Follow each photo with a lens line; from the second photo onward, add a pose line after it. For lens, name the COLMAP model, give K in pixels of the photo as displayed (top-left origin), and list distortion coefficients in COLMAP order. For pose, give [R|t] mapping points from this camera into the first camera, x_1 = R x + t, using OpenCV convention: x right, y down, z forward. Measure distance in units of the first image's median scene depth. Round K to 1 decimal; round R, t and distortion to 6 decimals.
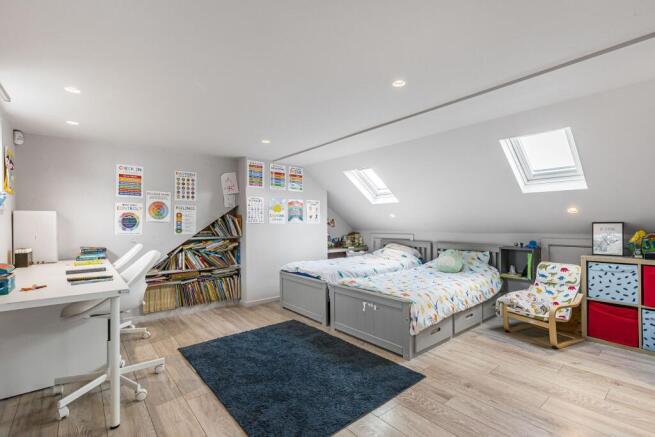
lens RADIAL K [[301.7, 0, 330.9], [0, 301.7, 220.1], [0, 0, 1]] dist [0.002684, 0.000483]
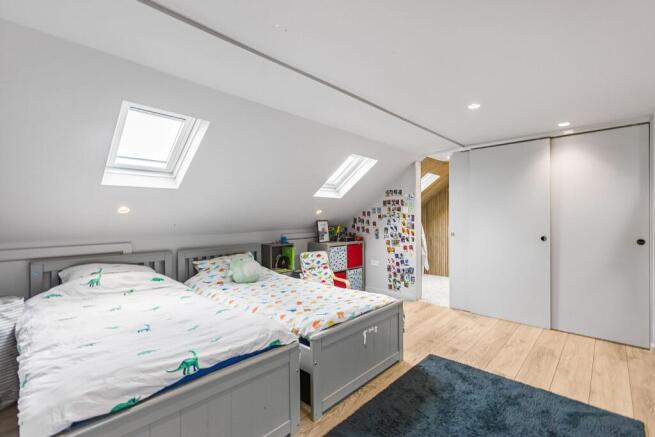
lens RADIAL K [[301.7, 0, 331.0], [0, 301.7, 218.8], [0, 0, 1]] dist [0.002684, 0.000483]
pose [[-0.128544, 0.000083, 0.991704, -0.585801], [-0.005967, 0.999982, -0.000857, -0.000812], [-0.991686, -0.006027, -0.128542, 1.135247]]
